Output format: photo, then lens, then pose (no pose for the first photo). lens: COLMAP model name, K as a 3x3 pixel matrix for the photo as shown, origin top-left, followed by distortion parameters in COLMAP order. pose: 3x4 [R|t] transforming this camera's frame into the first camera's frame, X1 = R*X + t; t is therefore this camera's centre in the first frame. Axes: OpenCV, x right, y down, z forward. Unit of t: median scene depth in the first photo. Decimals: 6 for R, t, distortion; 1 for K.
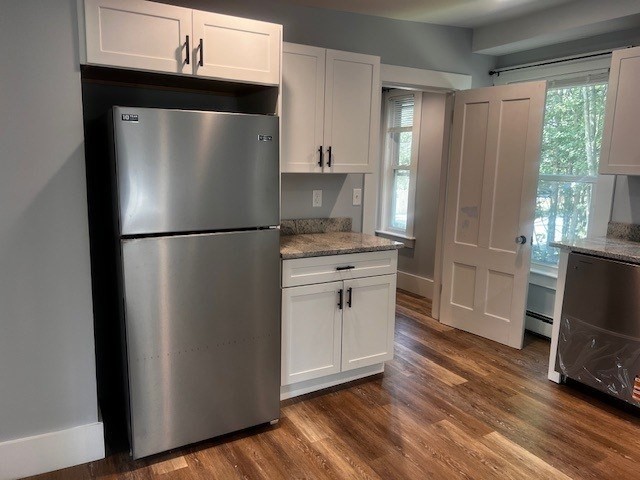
lens RADIAL K [[490.0, 0, 318.9], [0, 490.0, 236.2], [0, 0, 1]] dist [0.073115, -0.099623]
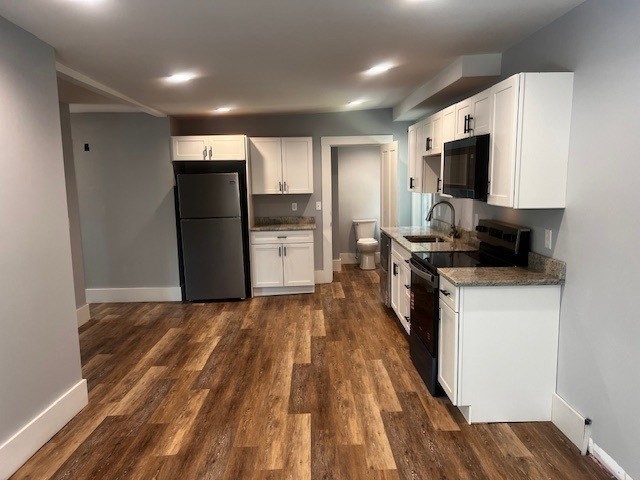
lens RADIAL K [[482.5, 0, 321.8], [0, 482.5, 241.6], [0, 0, 1]] dist [0.081053, -0.087398]
pose [[0.880376, 0.020973, -0.473812, 1.149078], [-0.032771, 0.999324, -0.016657, 0.105897], [0.473142, 0.030191, 0.880469, -0.760500]]
